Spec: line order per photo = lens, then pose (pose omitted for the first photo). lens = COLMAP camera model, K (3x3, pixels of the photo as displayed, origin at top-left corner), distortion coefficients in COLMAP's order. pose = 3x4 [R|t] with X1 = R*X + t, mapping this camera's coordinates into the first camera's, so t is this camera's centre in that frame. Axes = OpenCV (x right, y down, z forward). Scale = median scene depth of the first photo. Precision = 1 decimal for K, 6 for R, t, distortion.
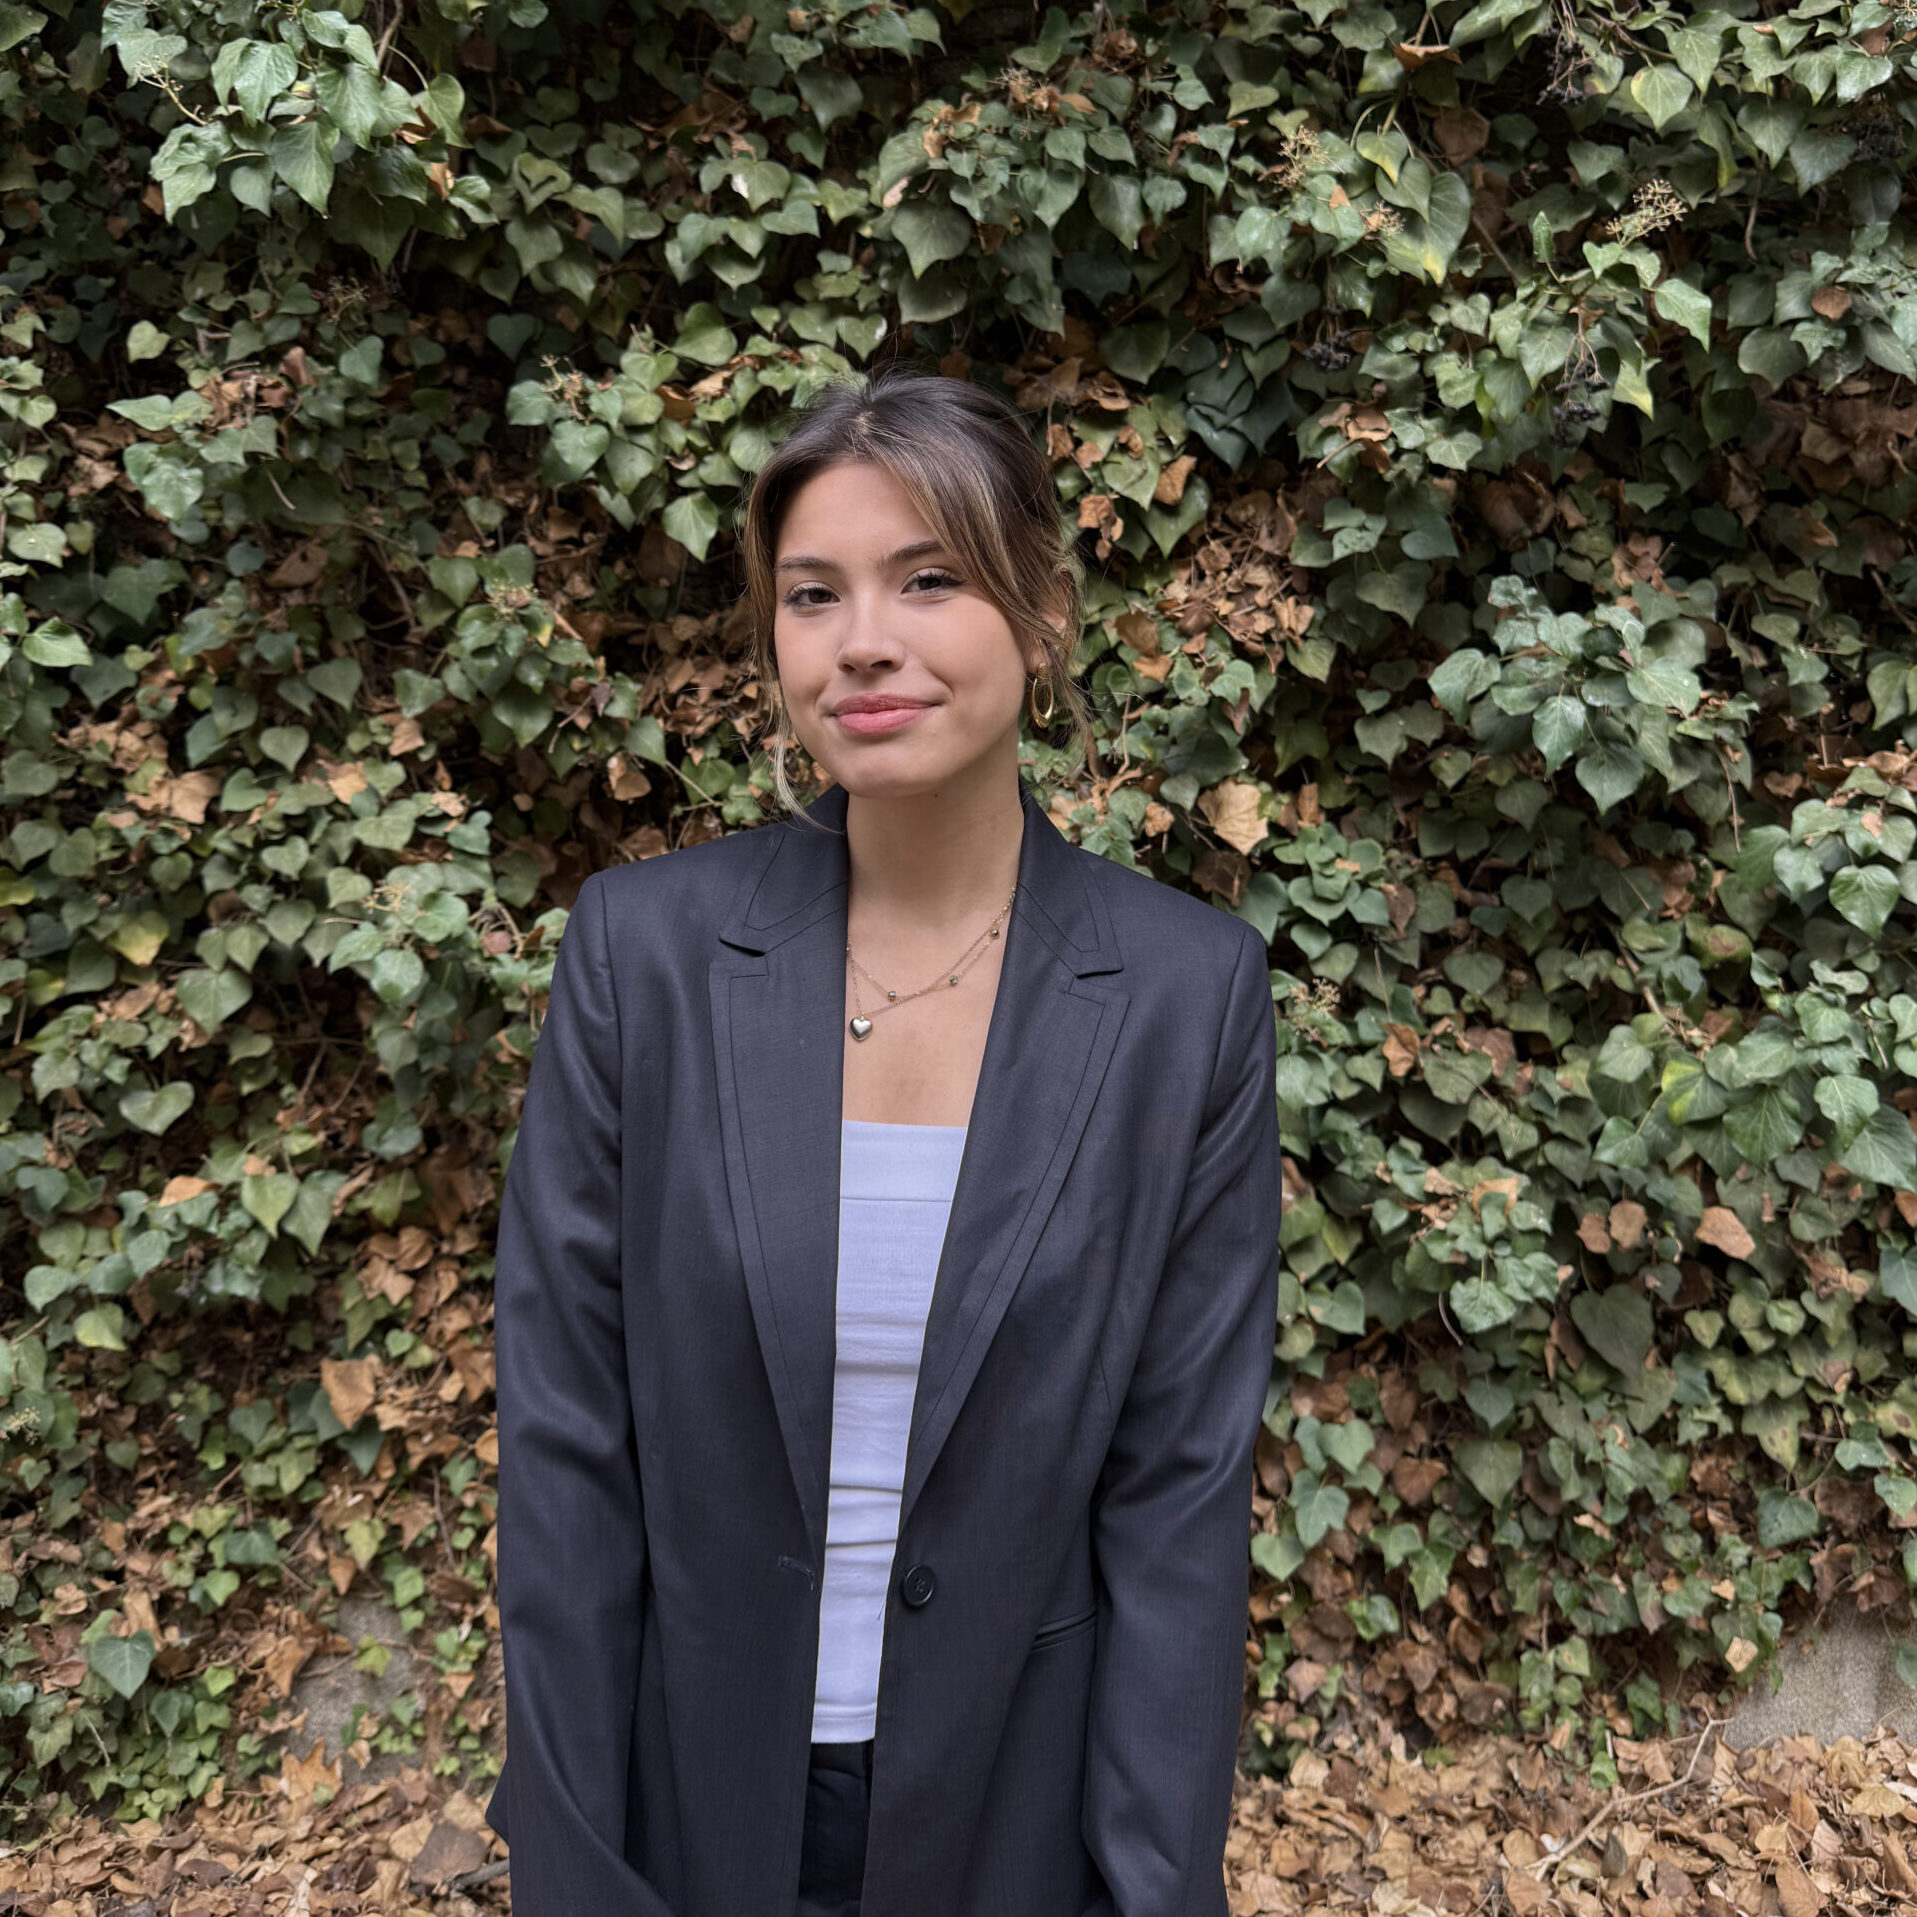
lens RADIAL K [[1813.4, 0, 953.9], [0, 1813.4, 839.4], [0, 0, 1]] dist [0.176736, -0.367946]
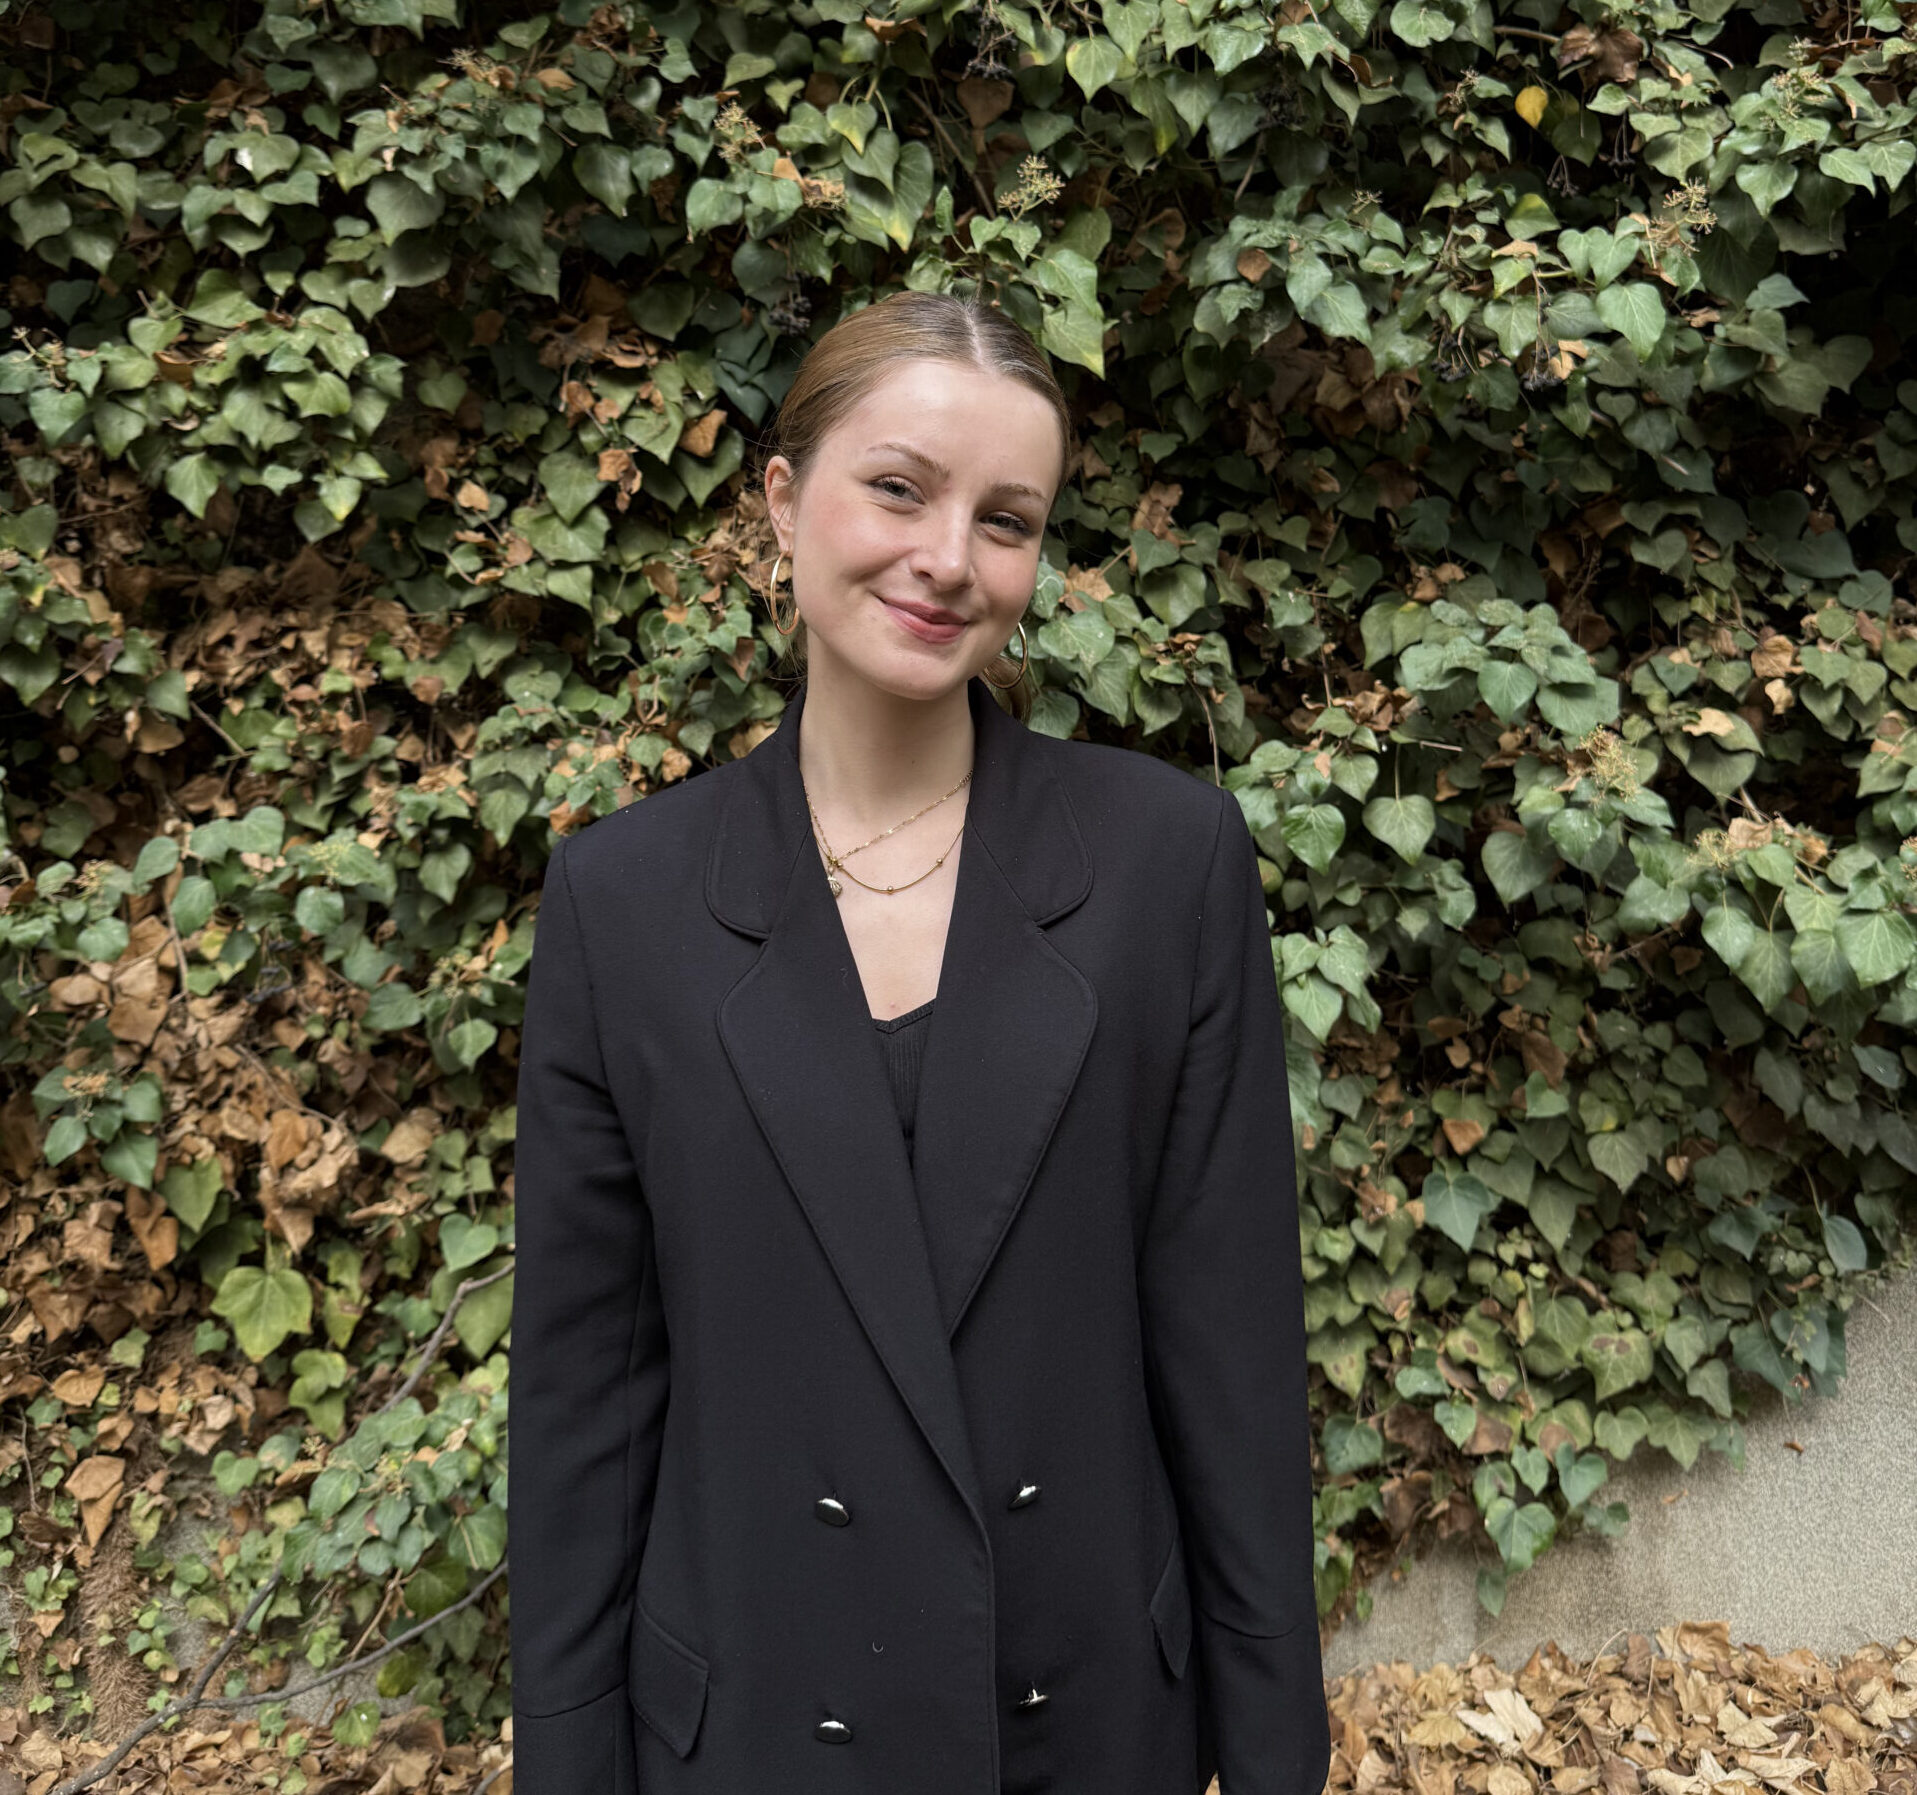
lens RADIAL K [[1803.7, 0, 953.3], [0, 1803.7, 699.7], [0, 0, 1]] dist [0.169704, -0.373026]
pose [[0.999881, -0.012507, -0.009080, 0.277052], [0.012282, 0.999627, -0.024411, -0.020510], [0.009382, 0.024296, 0.999661, -0.017457]]
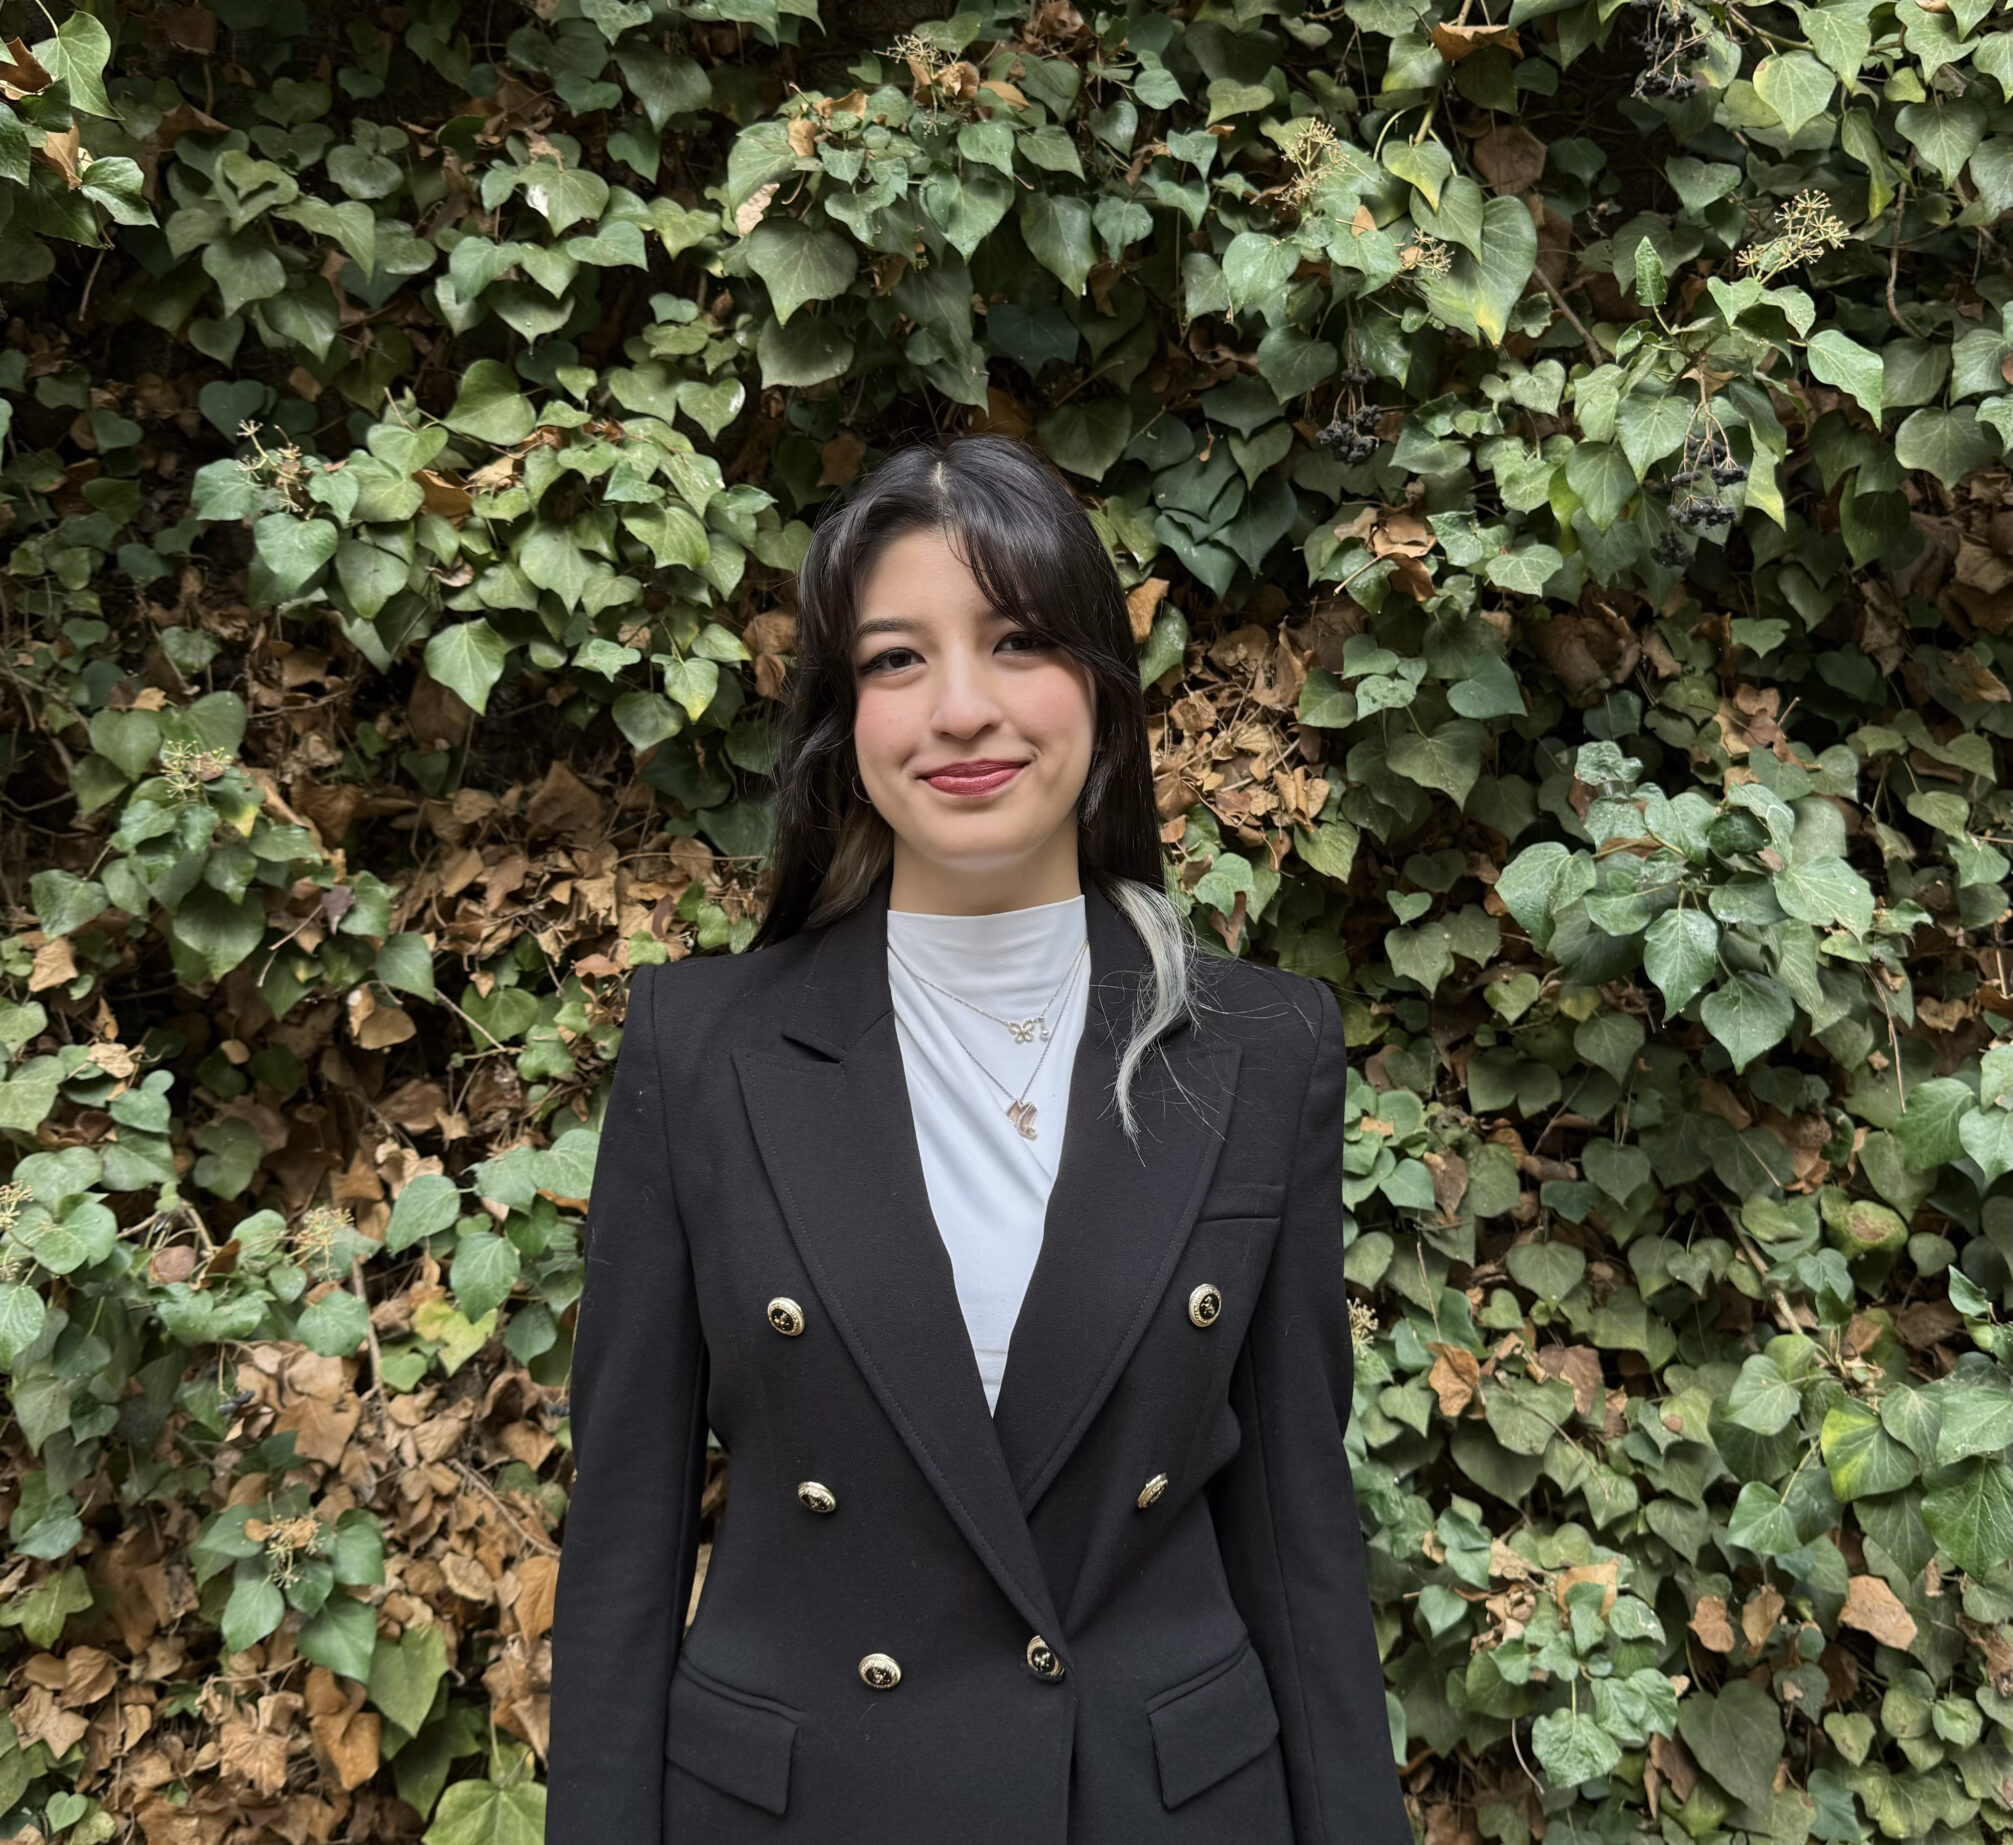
lens RADIAL K [[2020.4, 0, 1006.8], [0, 2020.4, 945.5], [0, 0, 1]] dist [0.154413, -0.303713]
pose [[0.998359, -0.004124, 0.057123, 0.019435], [0.006371, 0.999210, -0.039219, -0.029371], [-0.056916, 0.039519, 0.997597, 0.192387]]
